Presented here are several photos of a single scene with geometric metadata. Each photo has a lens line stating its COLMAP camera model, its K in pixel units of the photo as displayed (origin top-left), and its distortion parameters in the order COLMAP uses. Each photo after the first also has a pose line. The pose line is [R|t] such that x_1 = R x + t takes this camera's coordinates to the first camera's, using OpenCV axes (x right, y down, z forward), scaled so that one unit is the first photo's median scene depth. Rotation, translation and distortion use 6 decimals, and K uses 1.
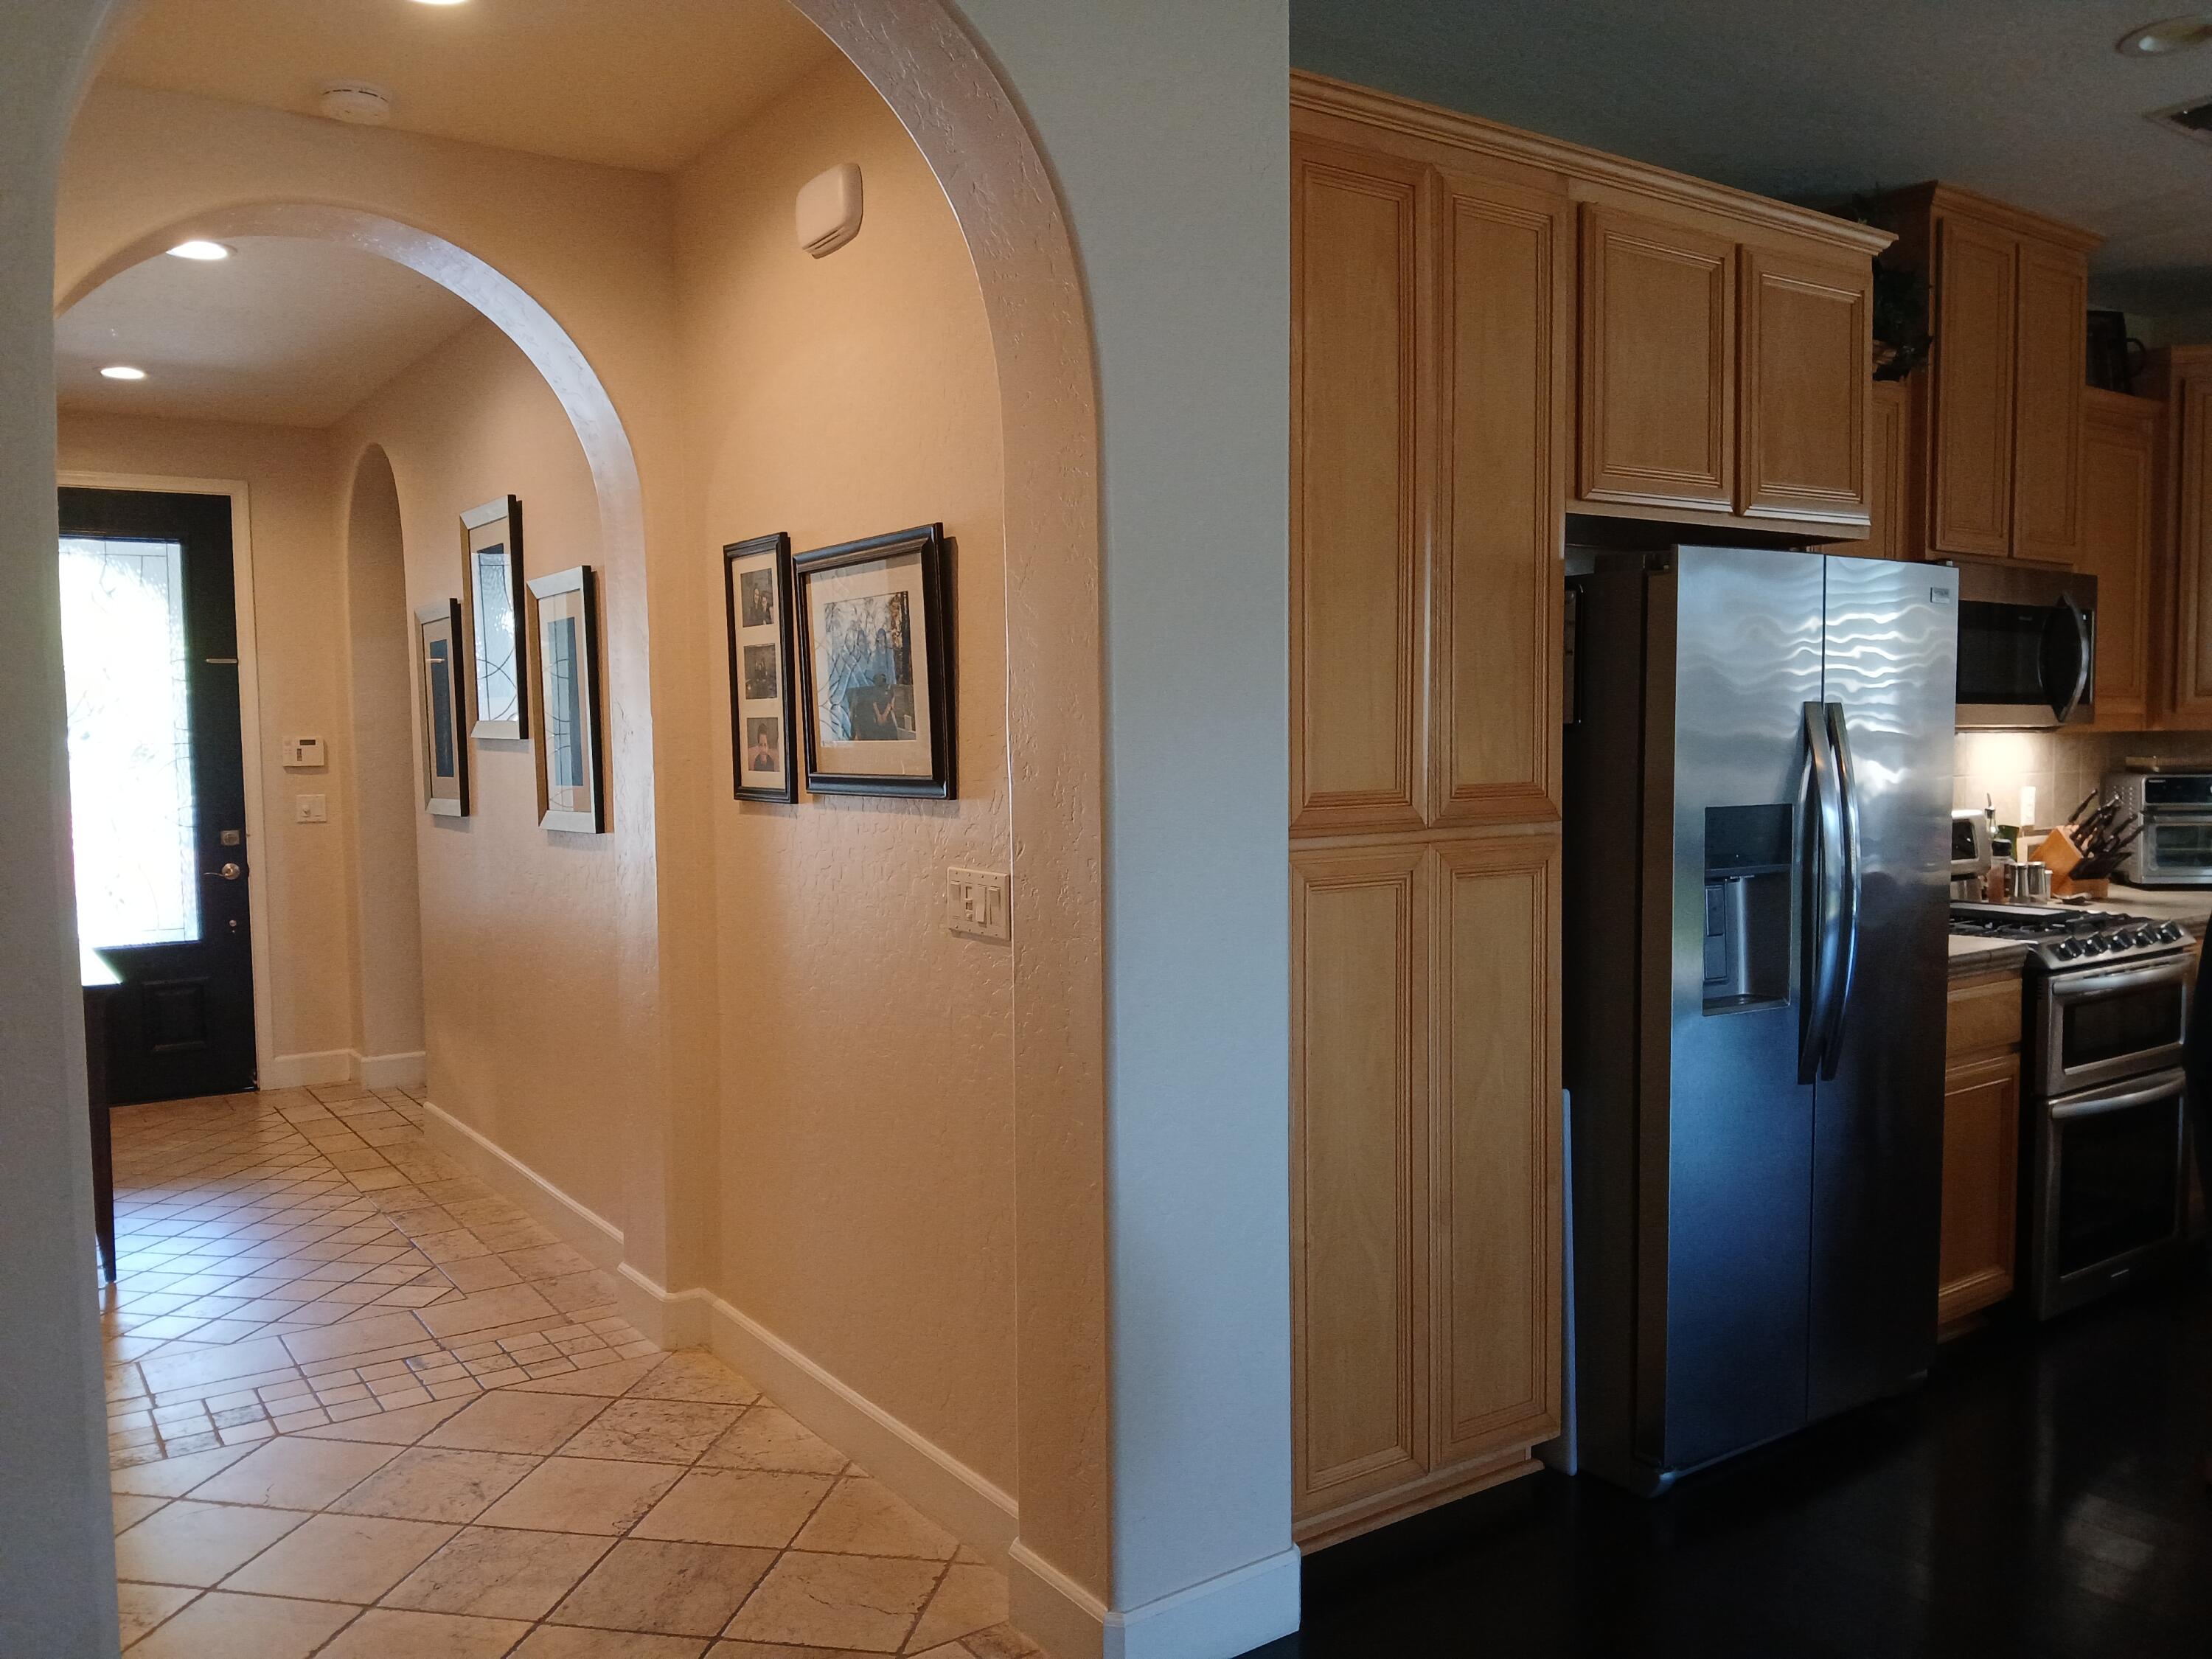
lens RADIAL K [[1819.0, 0, 1106.0], [0, 1819.0, 829.5], [0, 0, 1]] dist [0.085665, -0.167492]
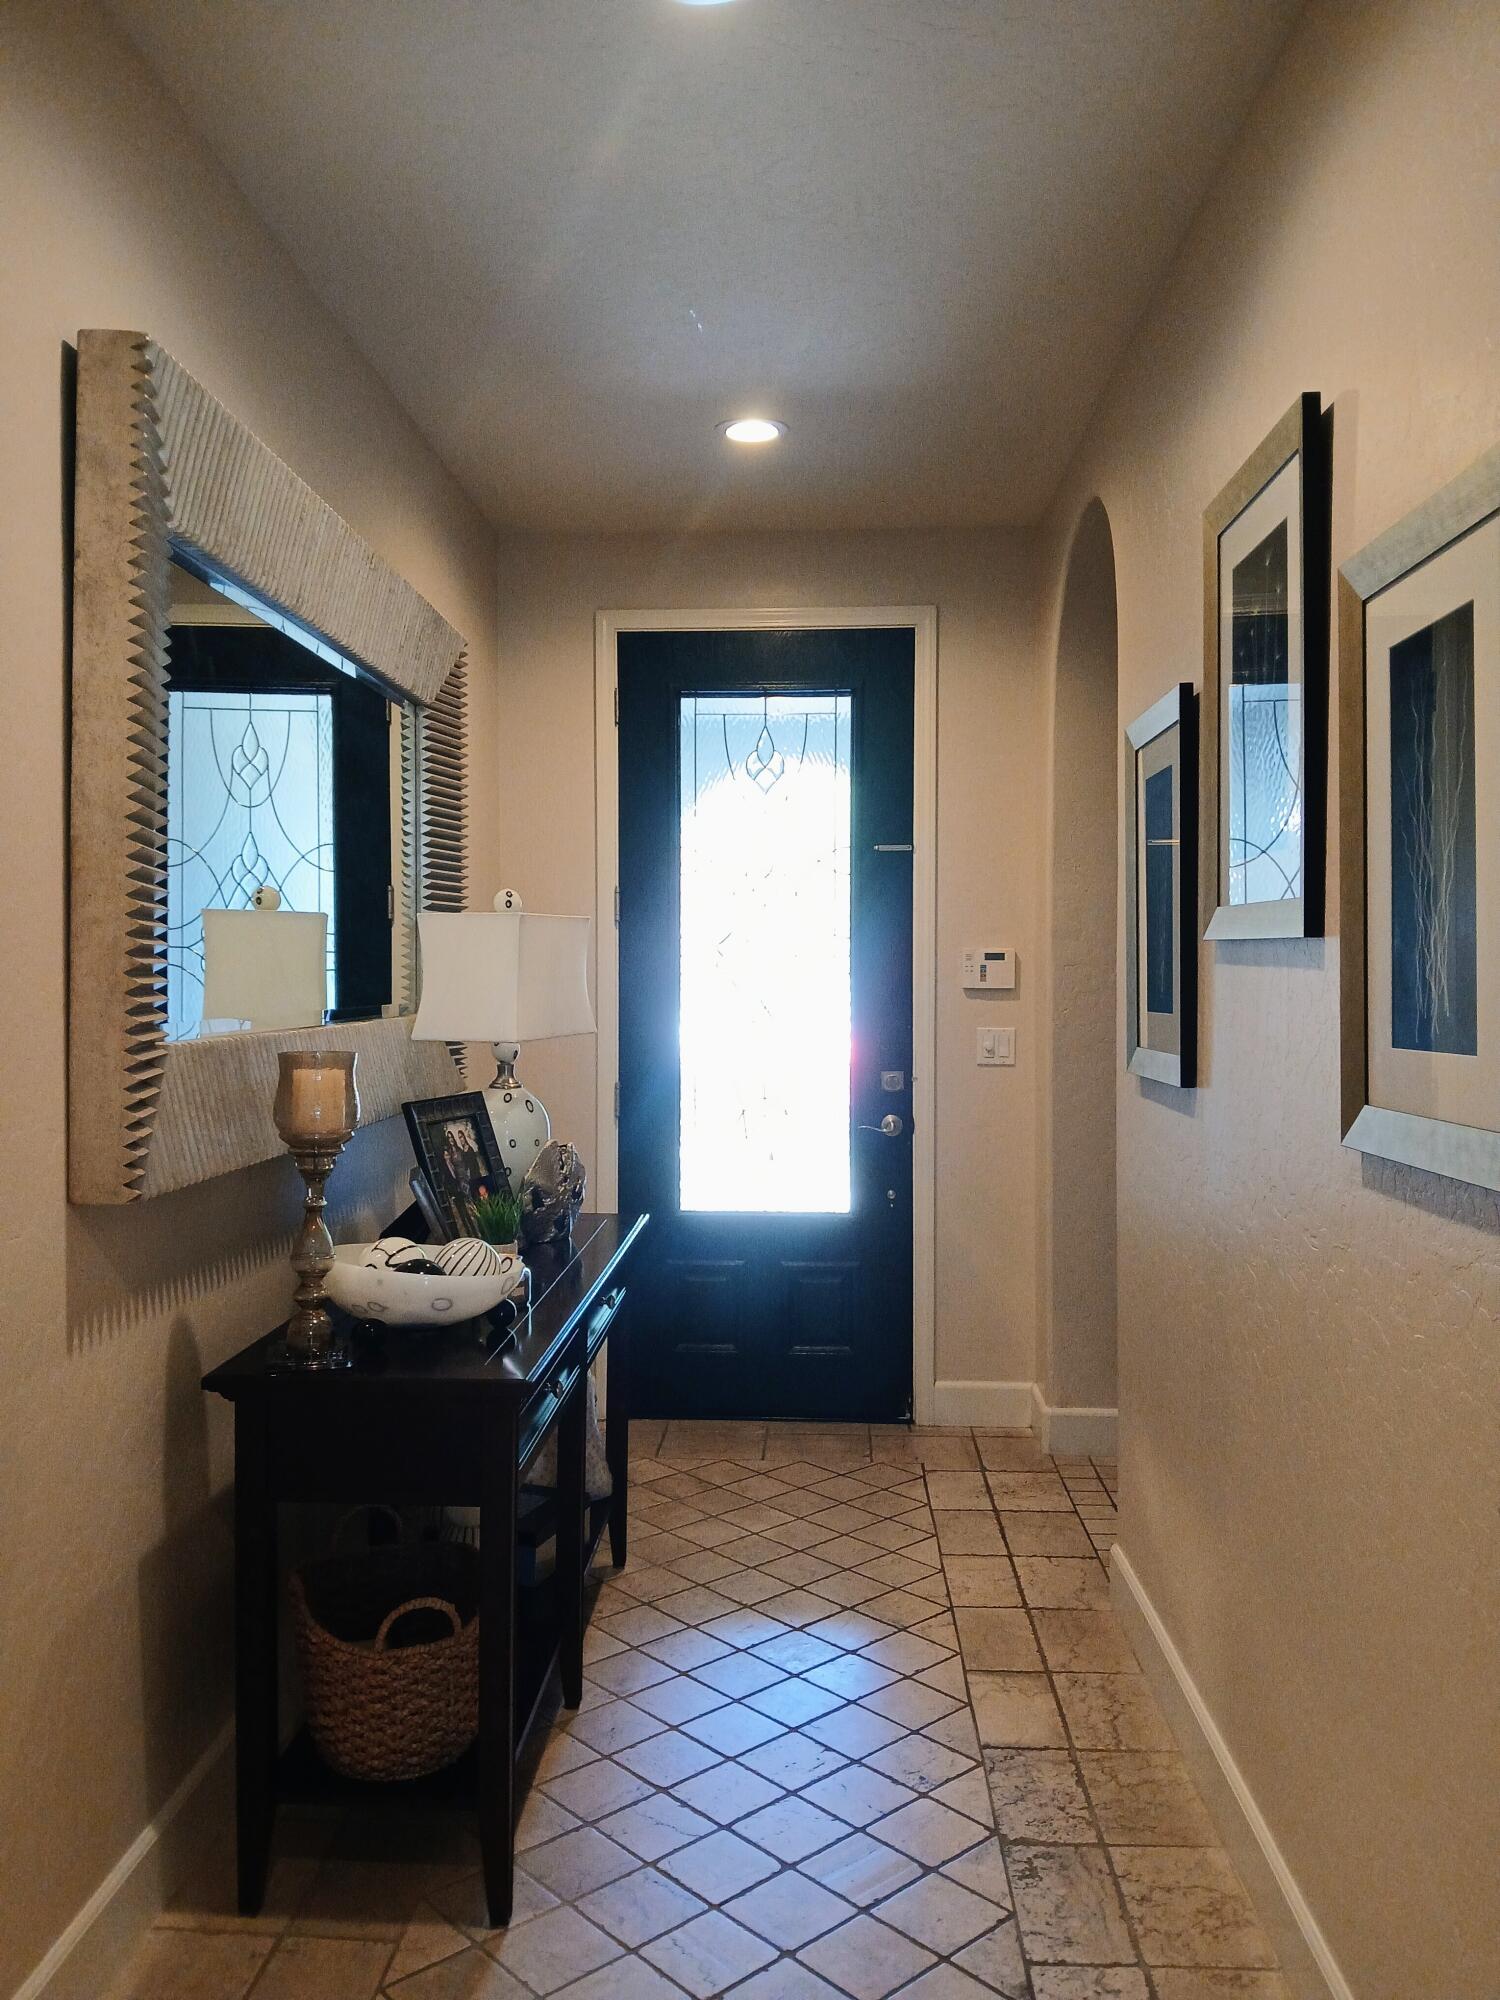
lens RADIAL K [[1644.7, 0, 653.3], [0, 1644.7, 990.6], [0, 0, 1]] dist [0.085665, -0.167492]
pose [[0.782764, 0.027442, -0.621714, -0.160280], [-0.050870, 0.998505, -0.019975, -0.016704], [0.620237, 0.047262, 0.782990, 0.488081]]
